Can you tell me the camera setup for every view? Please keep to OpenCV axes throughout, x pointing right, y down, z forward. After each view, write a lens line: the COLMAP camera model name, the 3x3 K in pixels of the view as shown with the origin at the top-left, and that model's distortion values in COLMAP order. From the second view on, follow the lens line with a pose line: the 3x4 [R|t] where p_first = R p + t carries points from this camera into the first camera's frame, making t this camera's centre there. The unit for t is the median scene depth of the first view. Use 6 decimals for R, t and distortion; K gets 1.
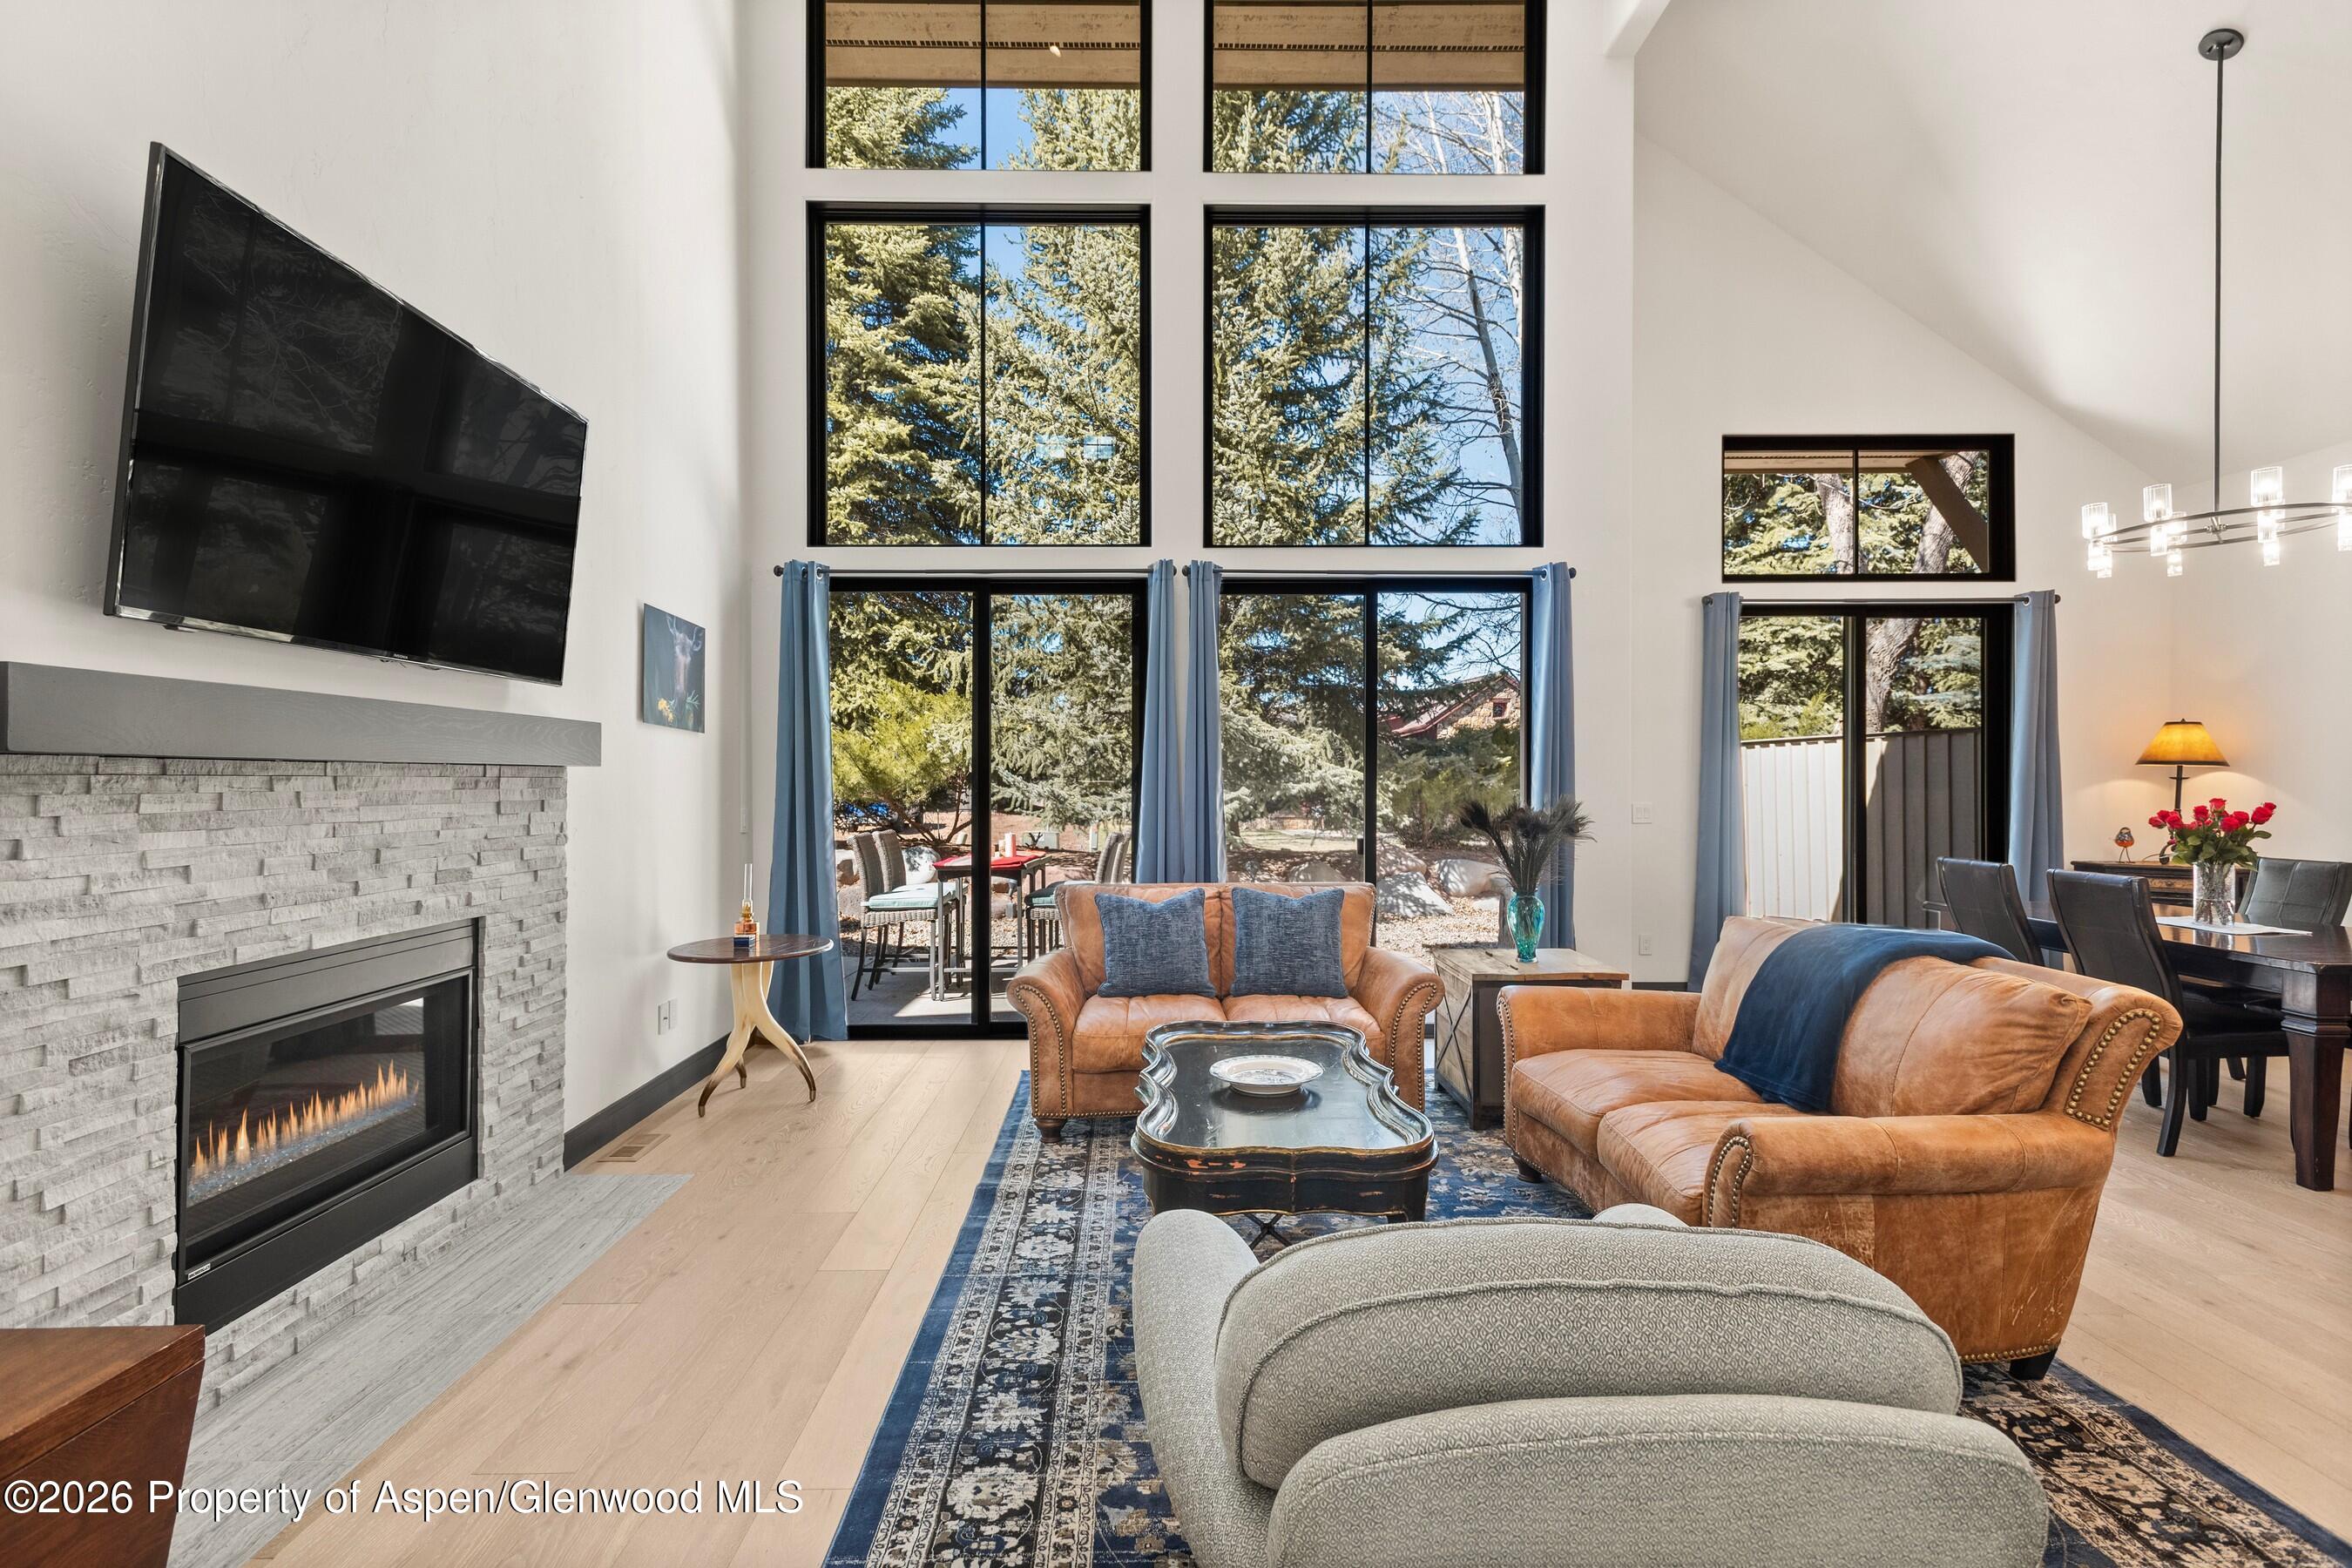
lens RADIAL K [[1111.4, 0, 1177.6], [0, 1111.4, 787.7], [0, 0, 1]] dist [0.017623, -0.004855]
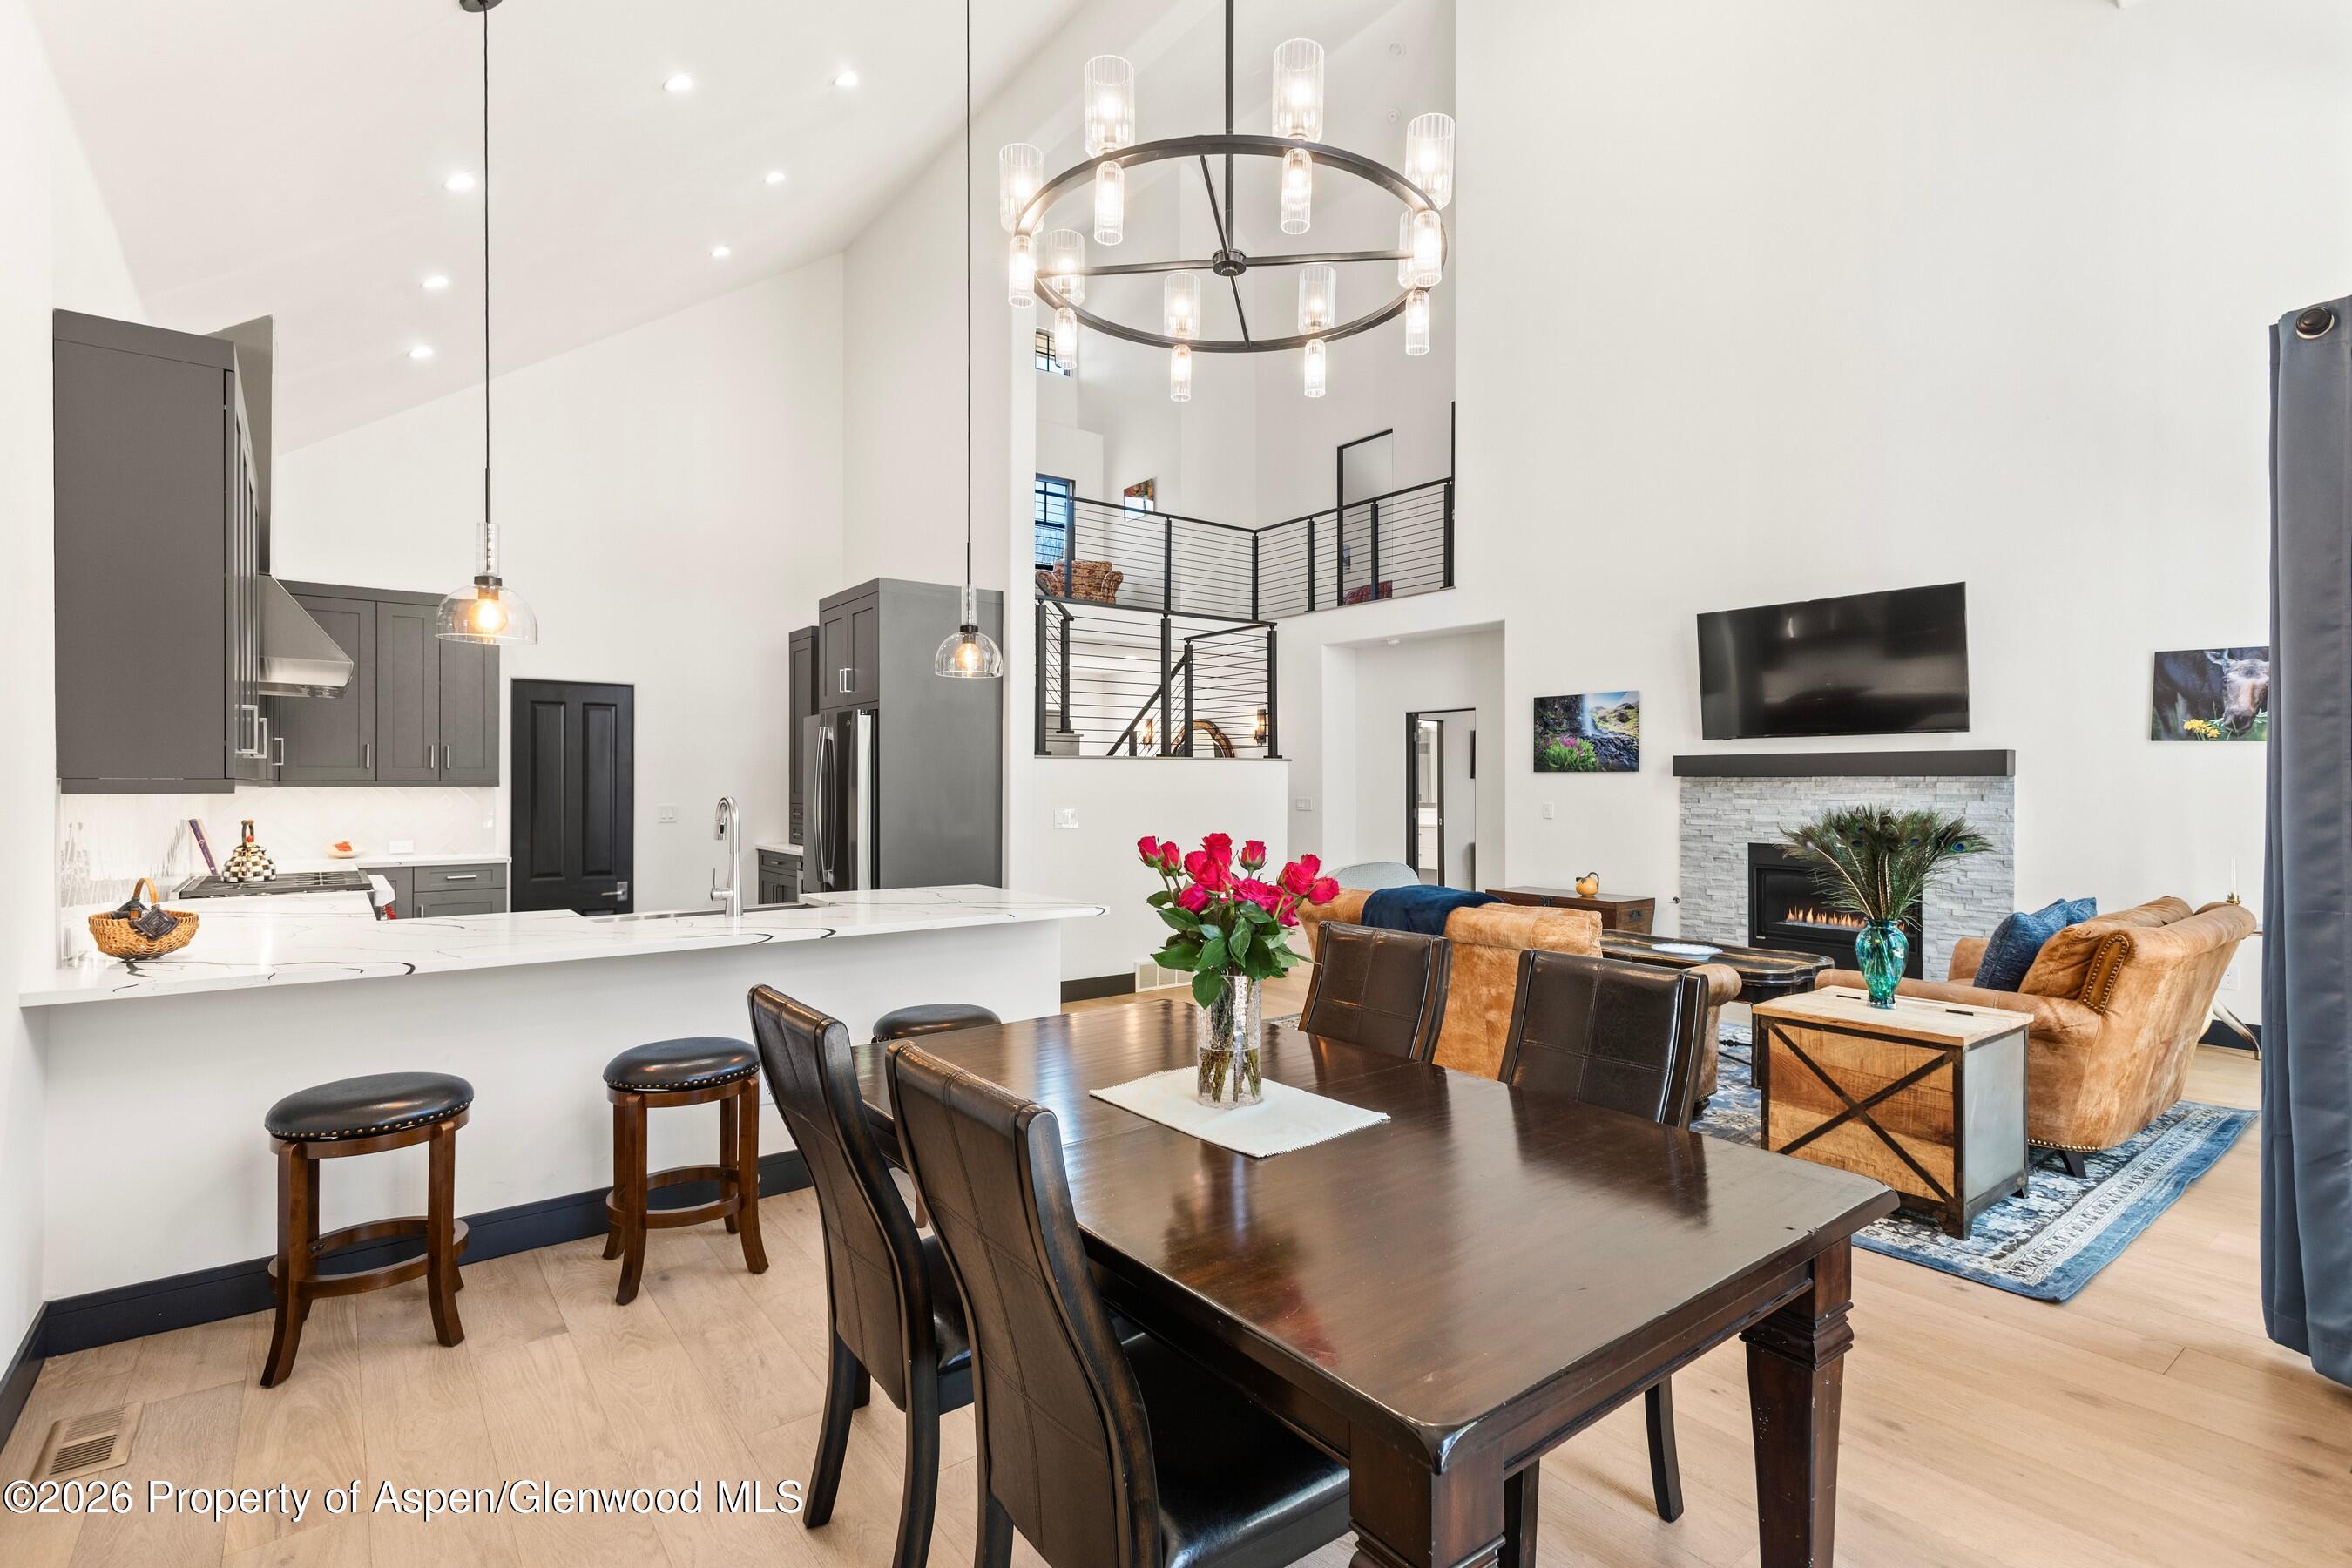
lens RADIAL K [[1111.4, 0, 1177.6], [0, 1111.4, 796.1], [0, 0, 1]] dist [0.017623, -0.004855]
pose [[-0.811535, 0.009248, -0.584230, 1.632791], [-0.003723, 0.999773, 0.020998, -0.021296], [0.584292, 0.019216, -0.811316, 1.839480]]
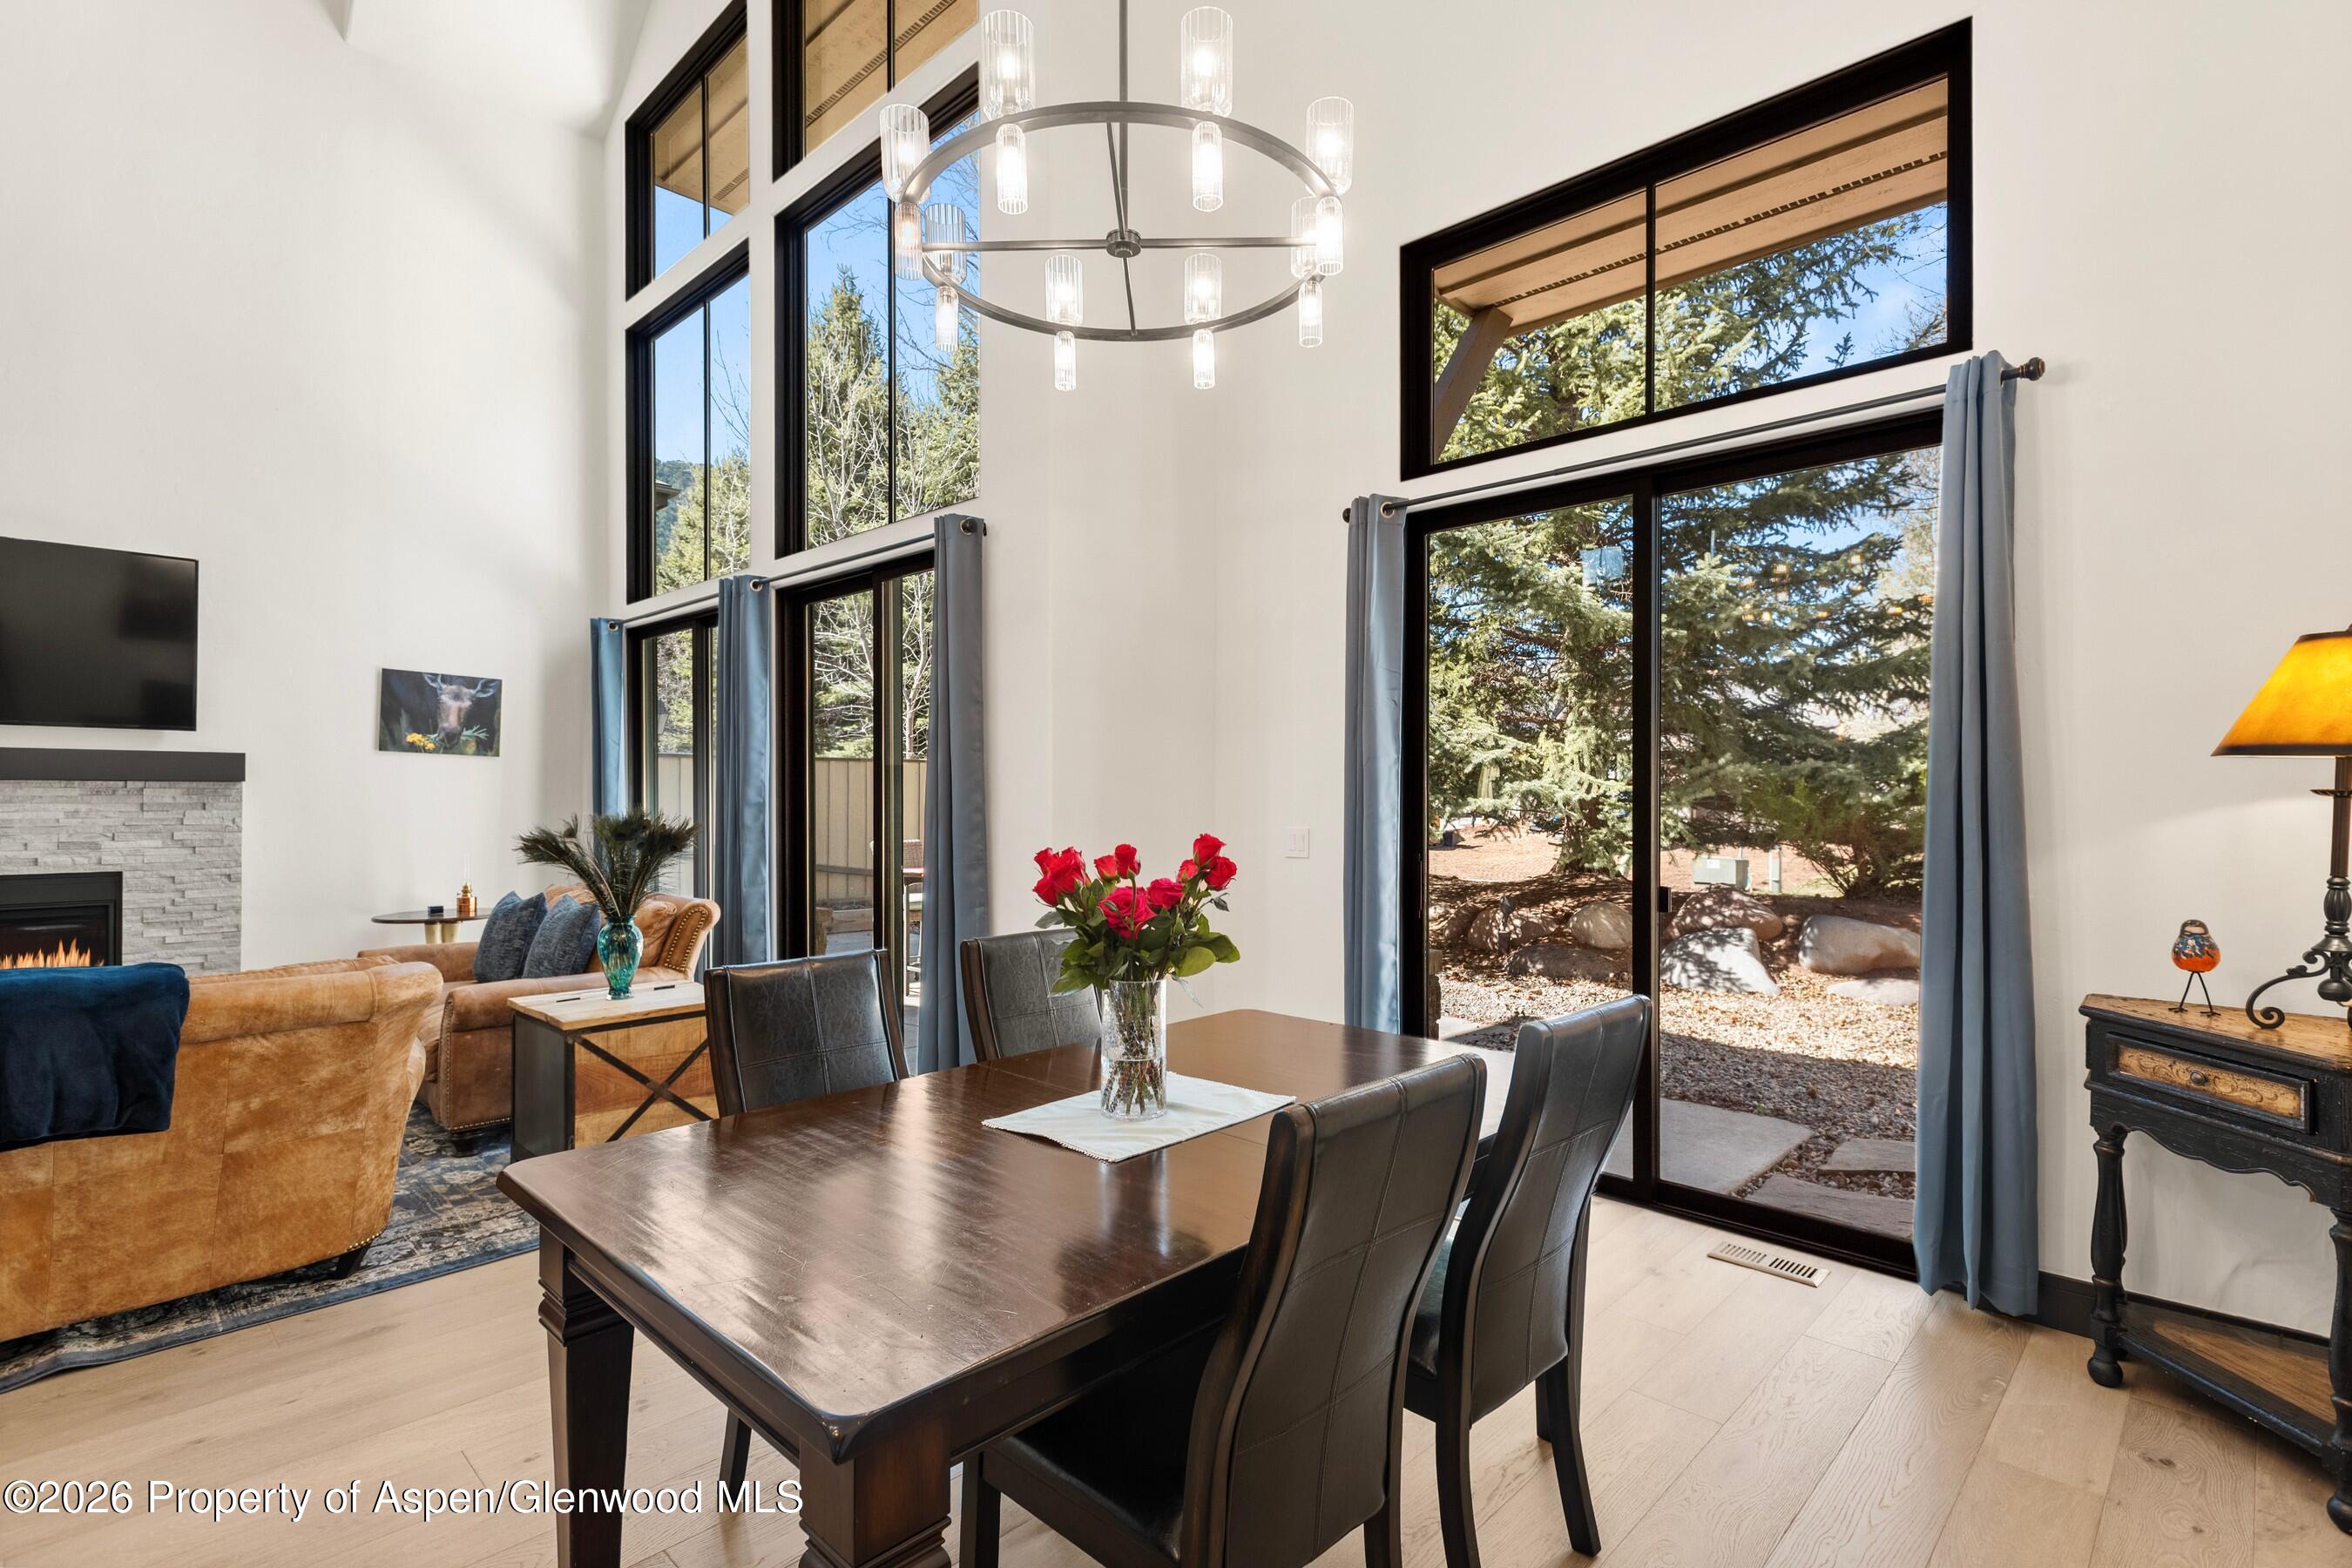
lens RADIAL K [[1111.4, 0, 1183.9], [0, 1111.4, 782.6], [0, 0, 1]] dist [0.017623, -0.004855]
pose [[0.704561, -0.004882, -0.709627, 1.677302], [-0.008250, 0.999852, -0.015070, -0.005467], [0.709596, 0.016472, 0.704417, 0.935810]]
